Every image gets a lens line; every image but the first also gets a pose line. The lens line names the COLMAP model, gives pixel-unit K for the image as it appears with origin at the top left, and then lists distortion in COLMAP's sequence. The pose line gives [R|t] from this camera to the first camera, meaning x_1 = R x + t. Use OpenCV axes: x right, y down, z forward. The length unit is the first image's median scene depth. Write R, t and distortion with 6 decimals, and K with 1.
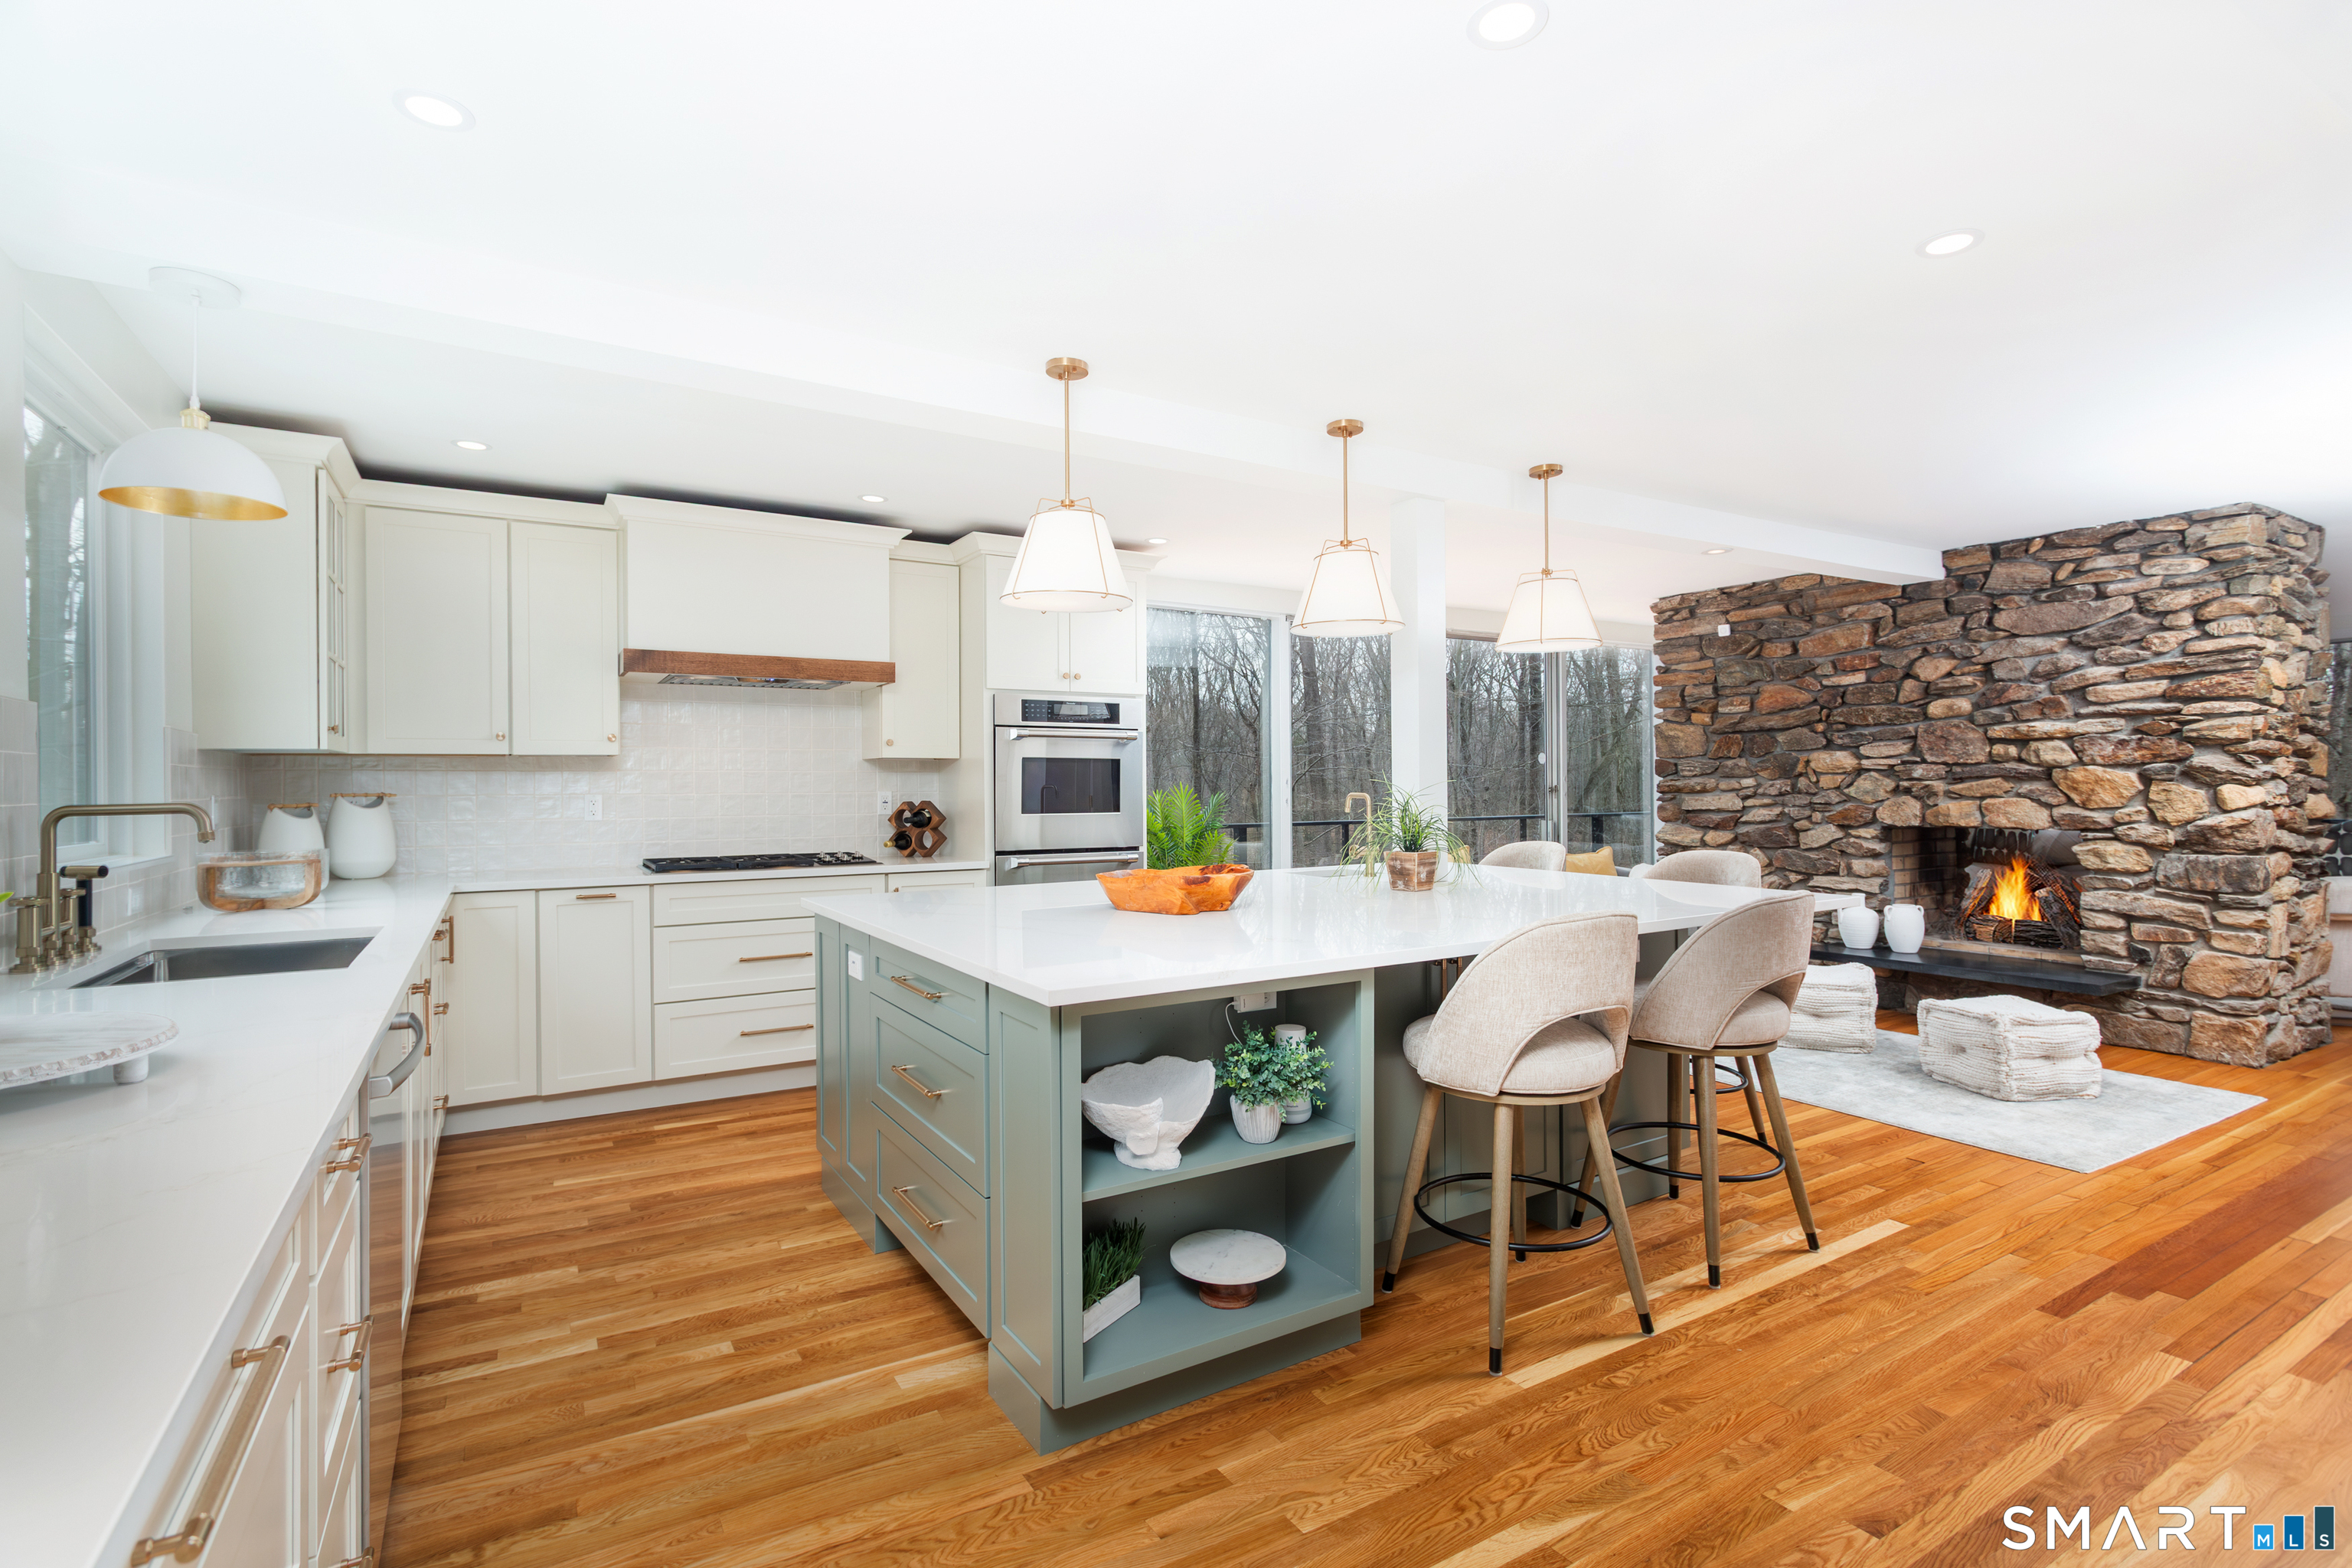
lens RADIAL K [[1107.5, 0, 1162.0], [0, 1107.5, 786.1], [0, 0, 1]] dist [0.003324, 0.002814]
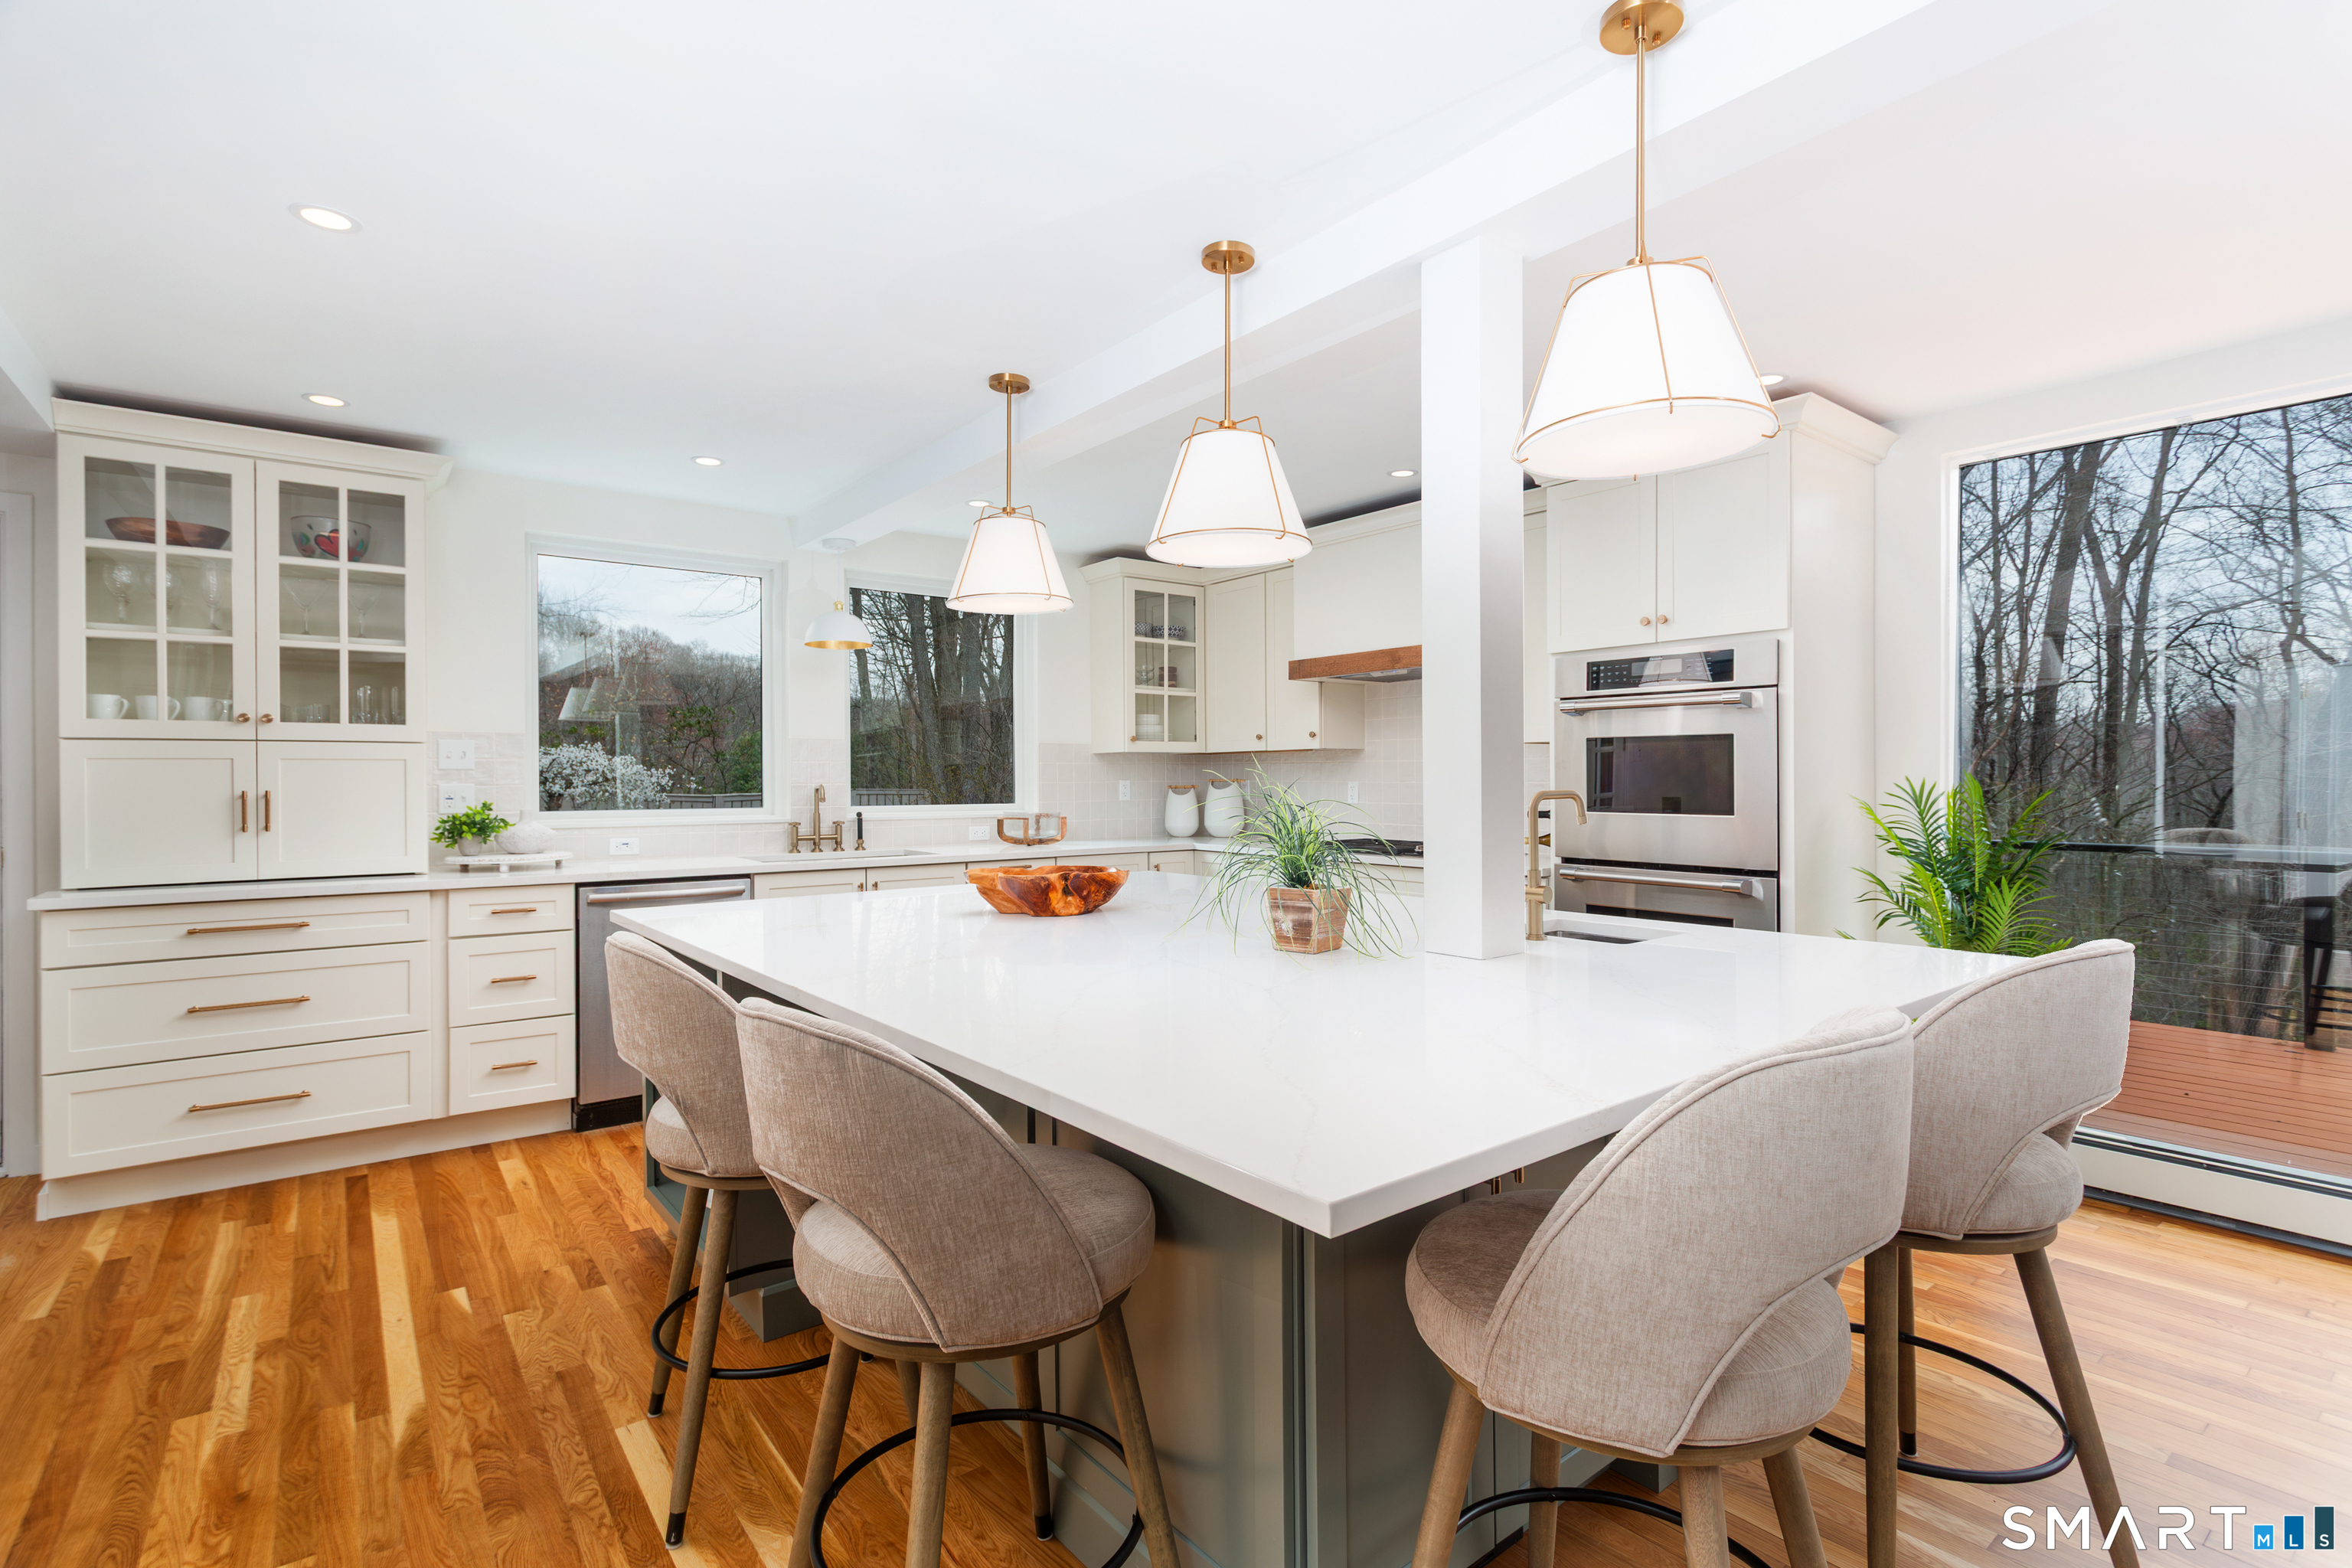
lens RADIAL K [[1107.5, 0, 1174.3], [0, 1107.5, 779.1], [0, 0, 1]] dist [0.003324, 0.002814]
pose [[0.115854, 0.005385, -0.993252, 0.602888], [0.002255, 0.999981, 0.005684, -0.002351], [0.993264, -0.002899, 0.115840, 0.629648]]
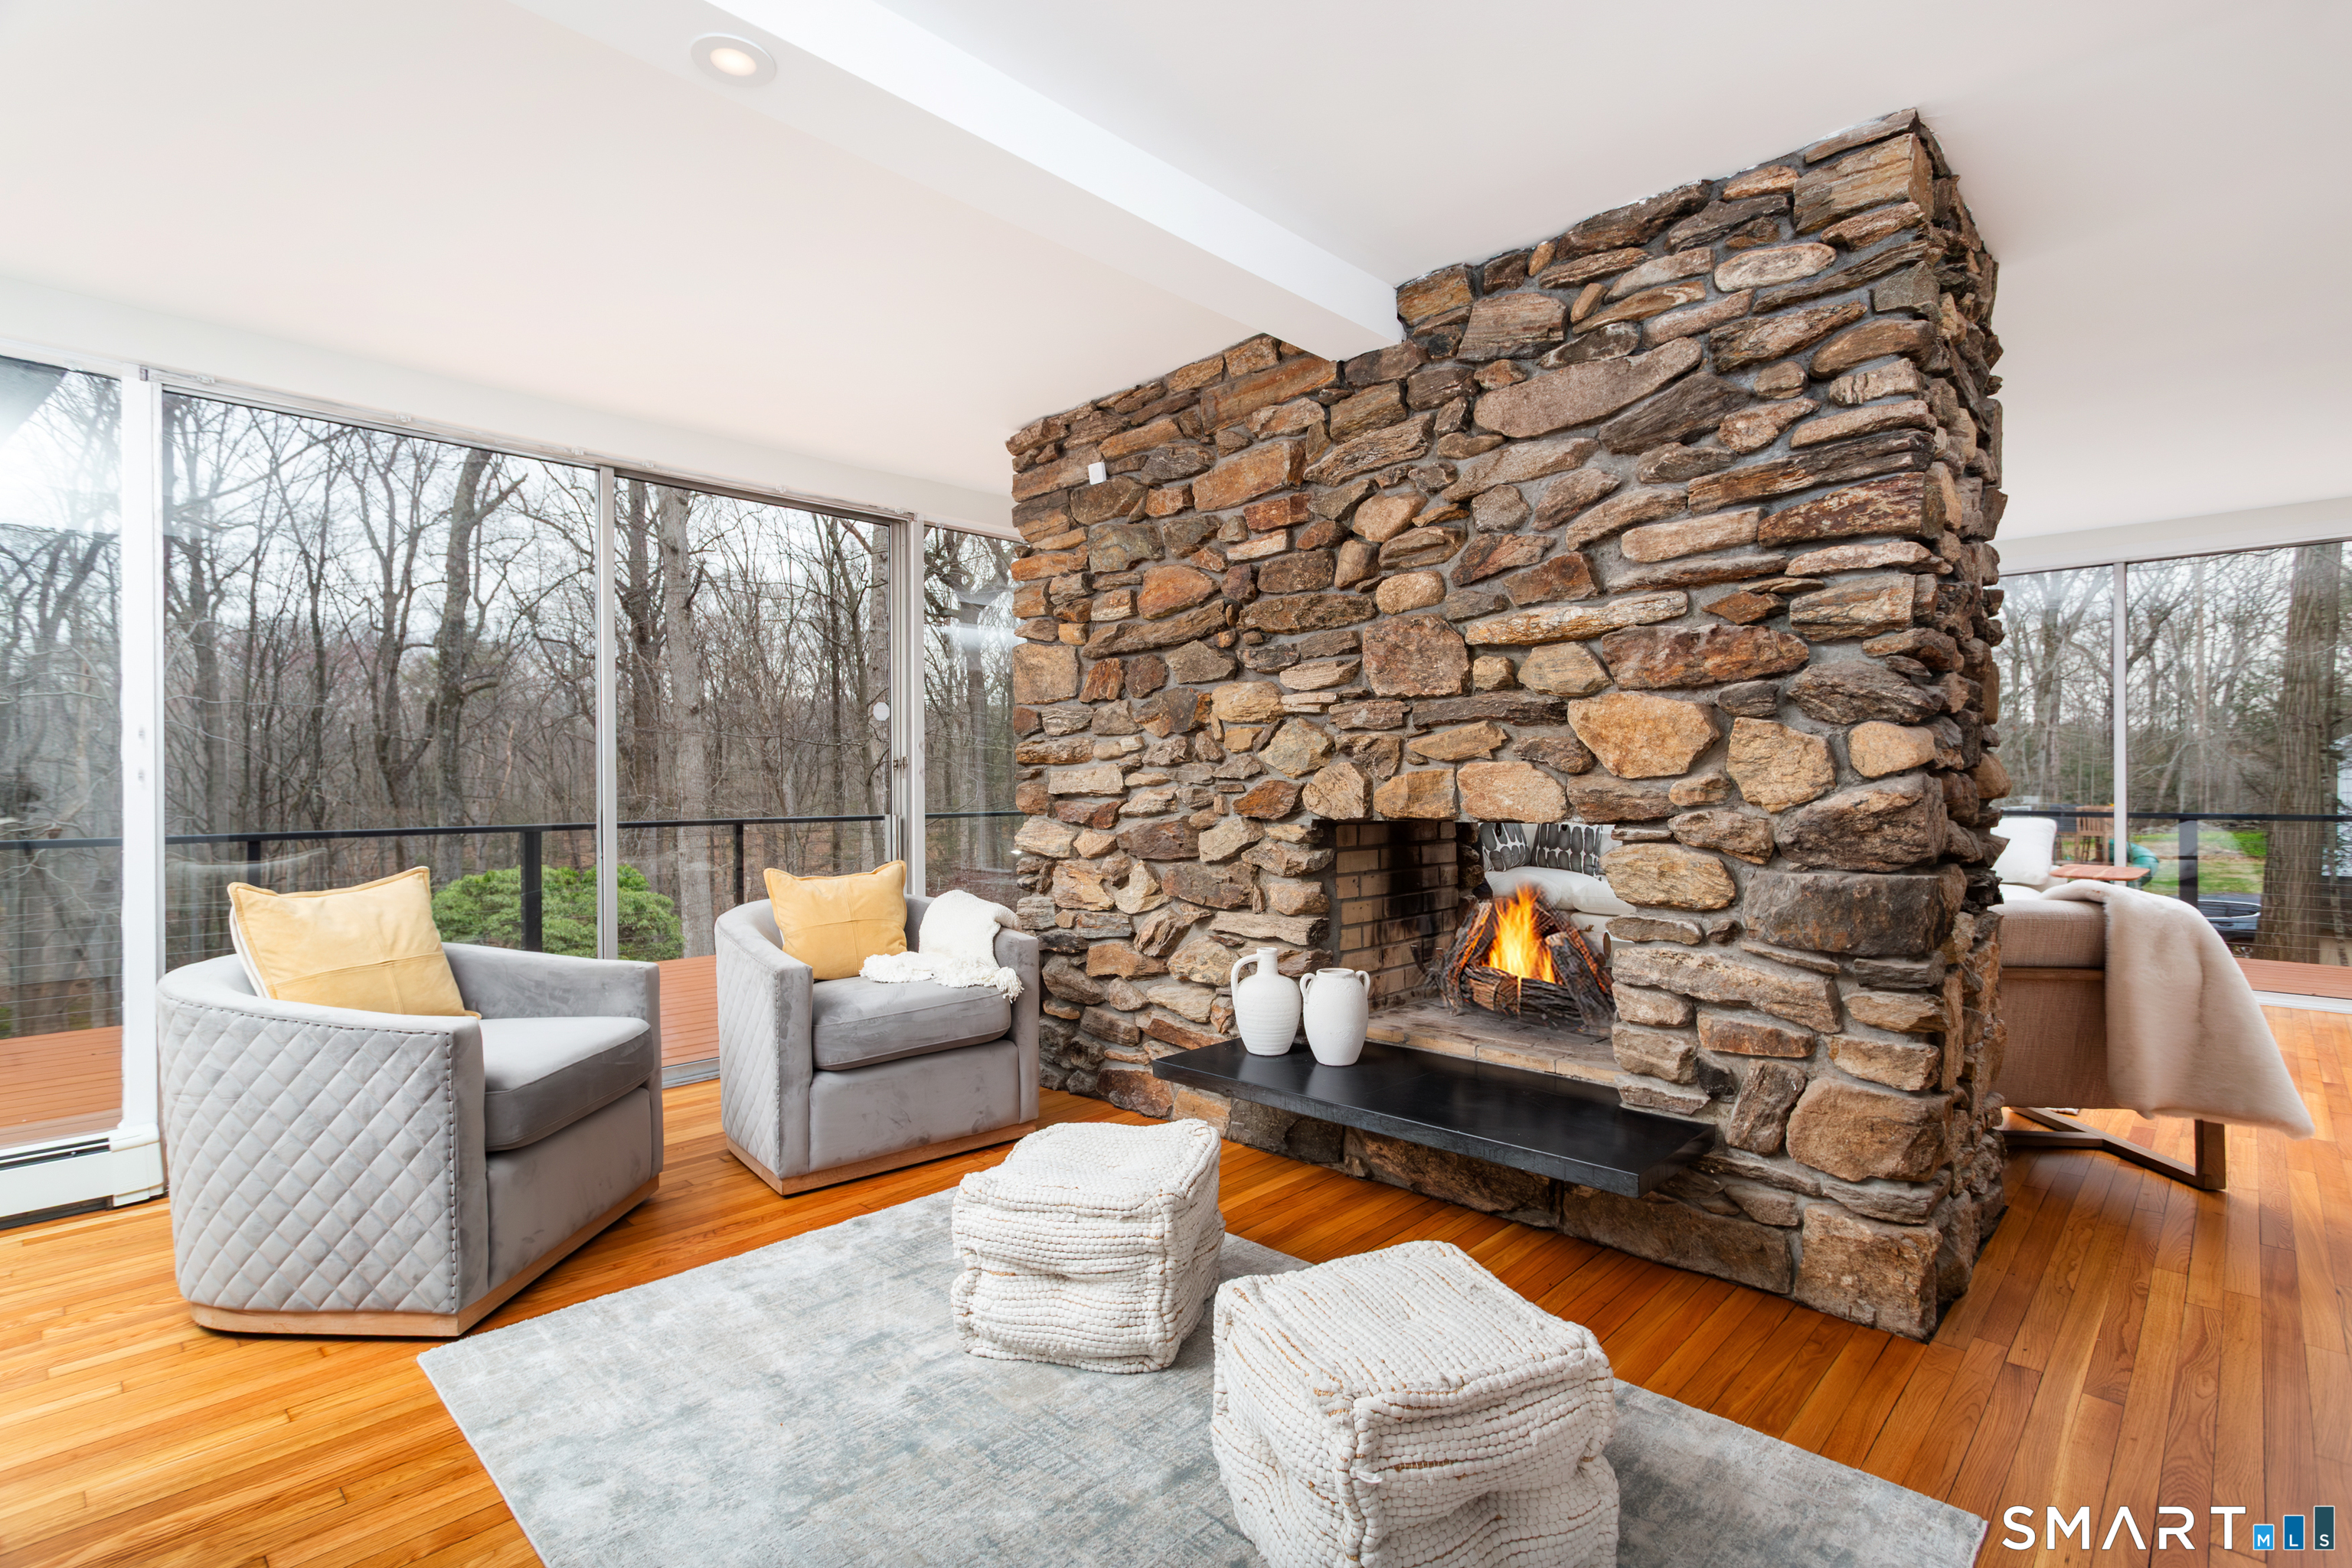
lens RADIAL K [[1107.5, 0, 1165.7], [0, 1107.5, 785.1], [0, 0, 1]] dist [0.003324, 0.002814]
pose [[0.965705, 0.001448, 0.259636, 0.527579], [-0.000981, 0.999998, -0.001929, 0.024688], [-0.259638, 0.001608, 0.965705, 0.599233]]
